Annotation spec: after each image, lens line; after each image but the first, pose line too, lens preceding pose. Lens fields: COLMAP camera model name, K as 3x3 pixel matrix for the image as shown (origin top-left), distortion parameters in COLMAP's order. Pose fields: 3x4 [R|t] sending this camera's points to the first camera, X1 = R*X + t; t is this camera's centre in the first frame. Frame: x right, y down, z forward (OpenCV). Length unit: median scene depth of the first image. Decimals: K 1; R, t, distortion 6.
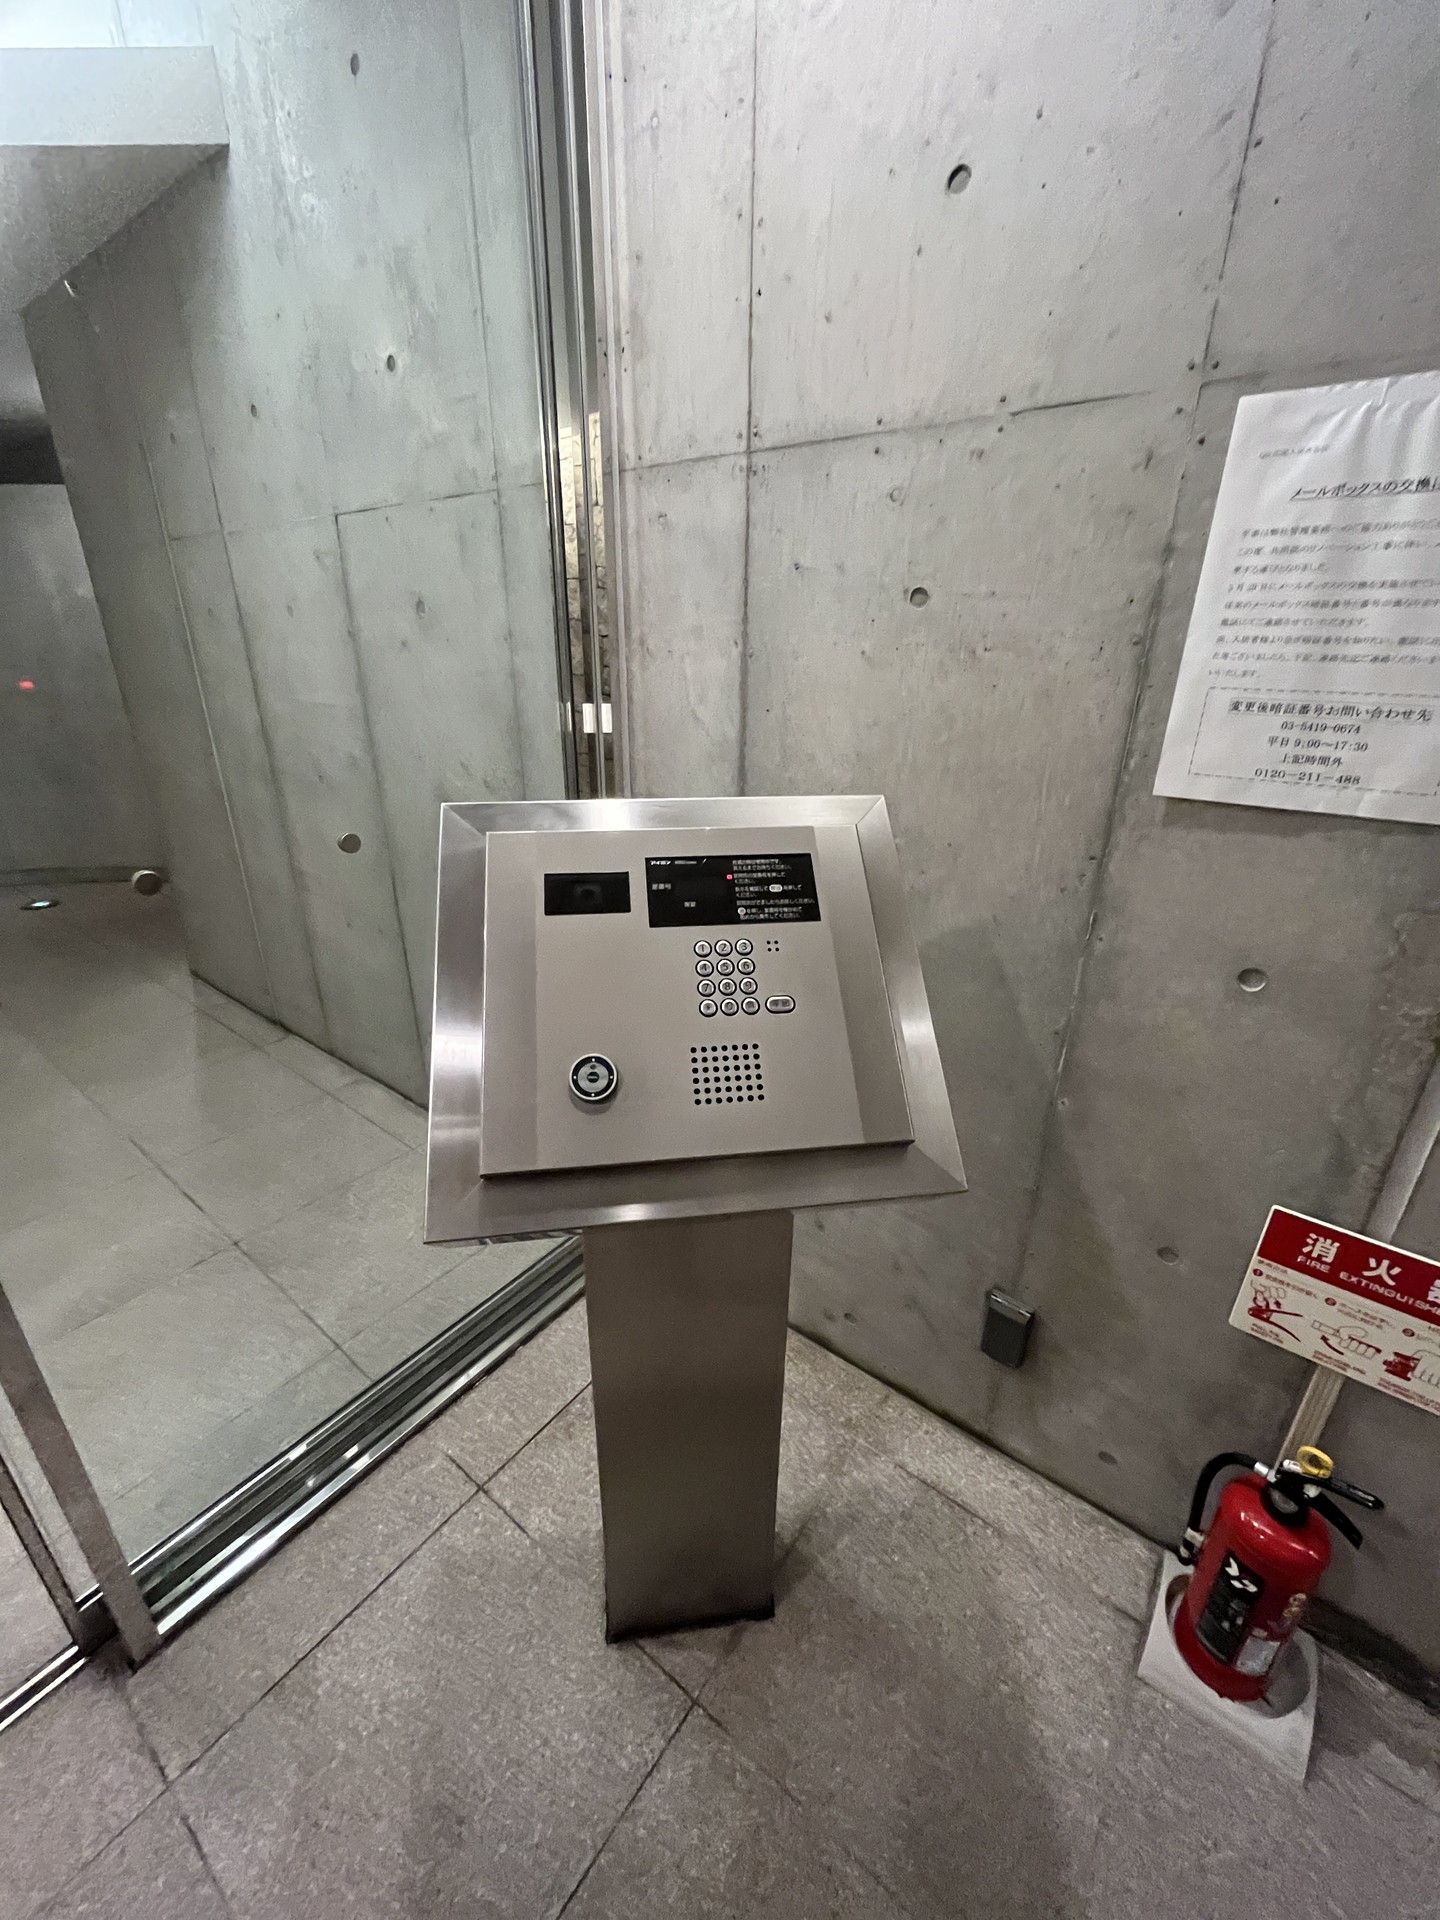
lens RADIAL K [[775.9, 0, 720.0], [0, 775.9, 960.0], [0, 0, 1]] dist [-0.002985, -0.000639]
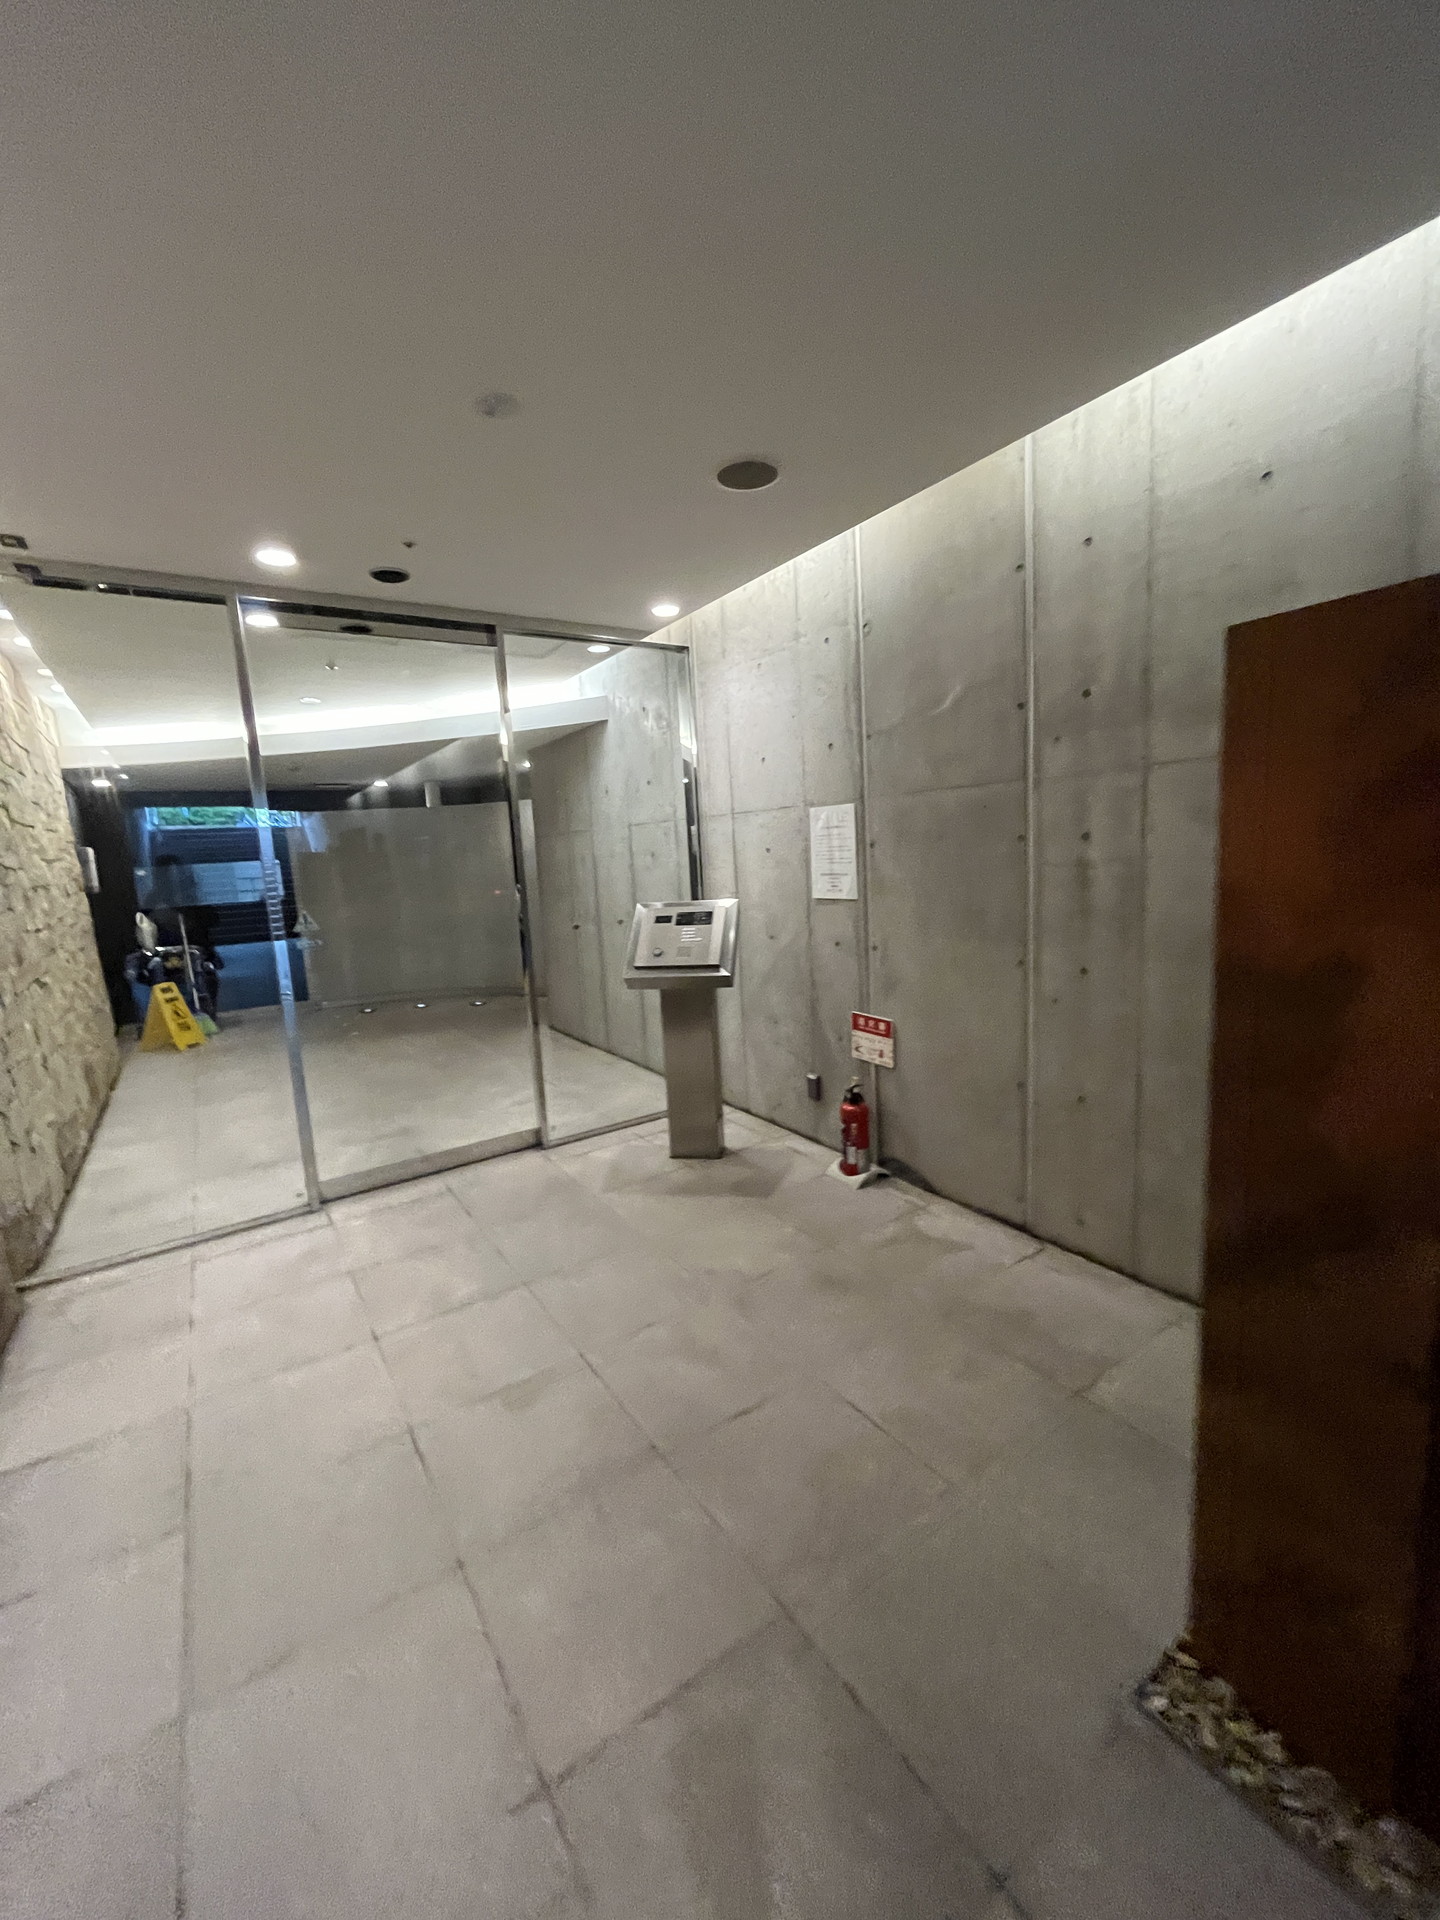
lens RADIAL K [[775.9, 0, 720.0], [0, 775.9, 960.0], [0, 0, 1]] dist [-0.002985, -0.000639]
pose [[0.944902, -0.011346, -0.327157, 1.253486], [-0.068108, 0.970715, -0.230376, 0.901852], [0.320191, 0.239965, 0.916458, -2.329137]]
